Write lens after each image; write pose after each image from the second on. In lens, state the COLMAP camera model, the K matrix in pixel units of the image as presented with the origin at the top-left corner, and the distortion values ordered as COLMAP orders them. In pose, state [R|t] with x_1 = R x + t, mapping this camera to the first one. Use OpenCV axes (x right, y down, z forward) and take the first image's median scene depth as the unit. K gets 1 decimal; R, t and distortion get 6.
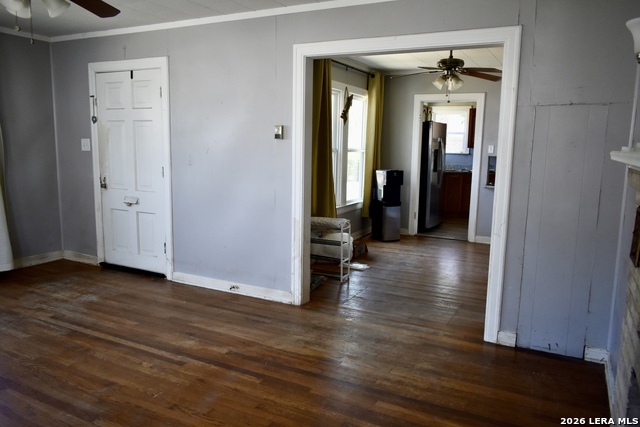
lens RADIAL K [[486.9, 0, 320.0], [0, 486.9, 213.5], [0, 0, 1]] dist [-0.016220, -0.000268]
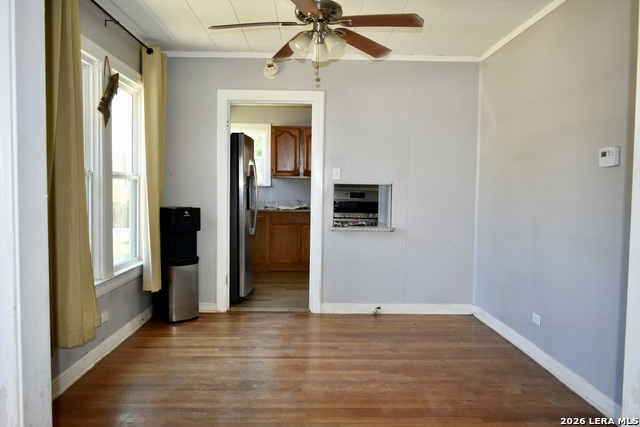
lens RADIAL K [[513.1, 0, 320.0], [0, 513.1, 213.5], [0, 0, 1]] dist [-0.015658, -0.006626]
pose [[0.878633, -0.035505, 0.476176, -0.012901], [0.077429, 0.994628, -0.068707, -0.032466], [-0.471178, 0.097238, 0.876662, 0.424978]]
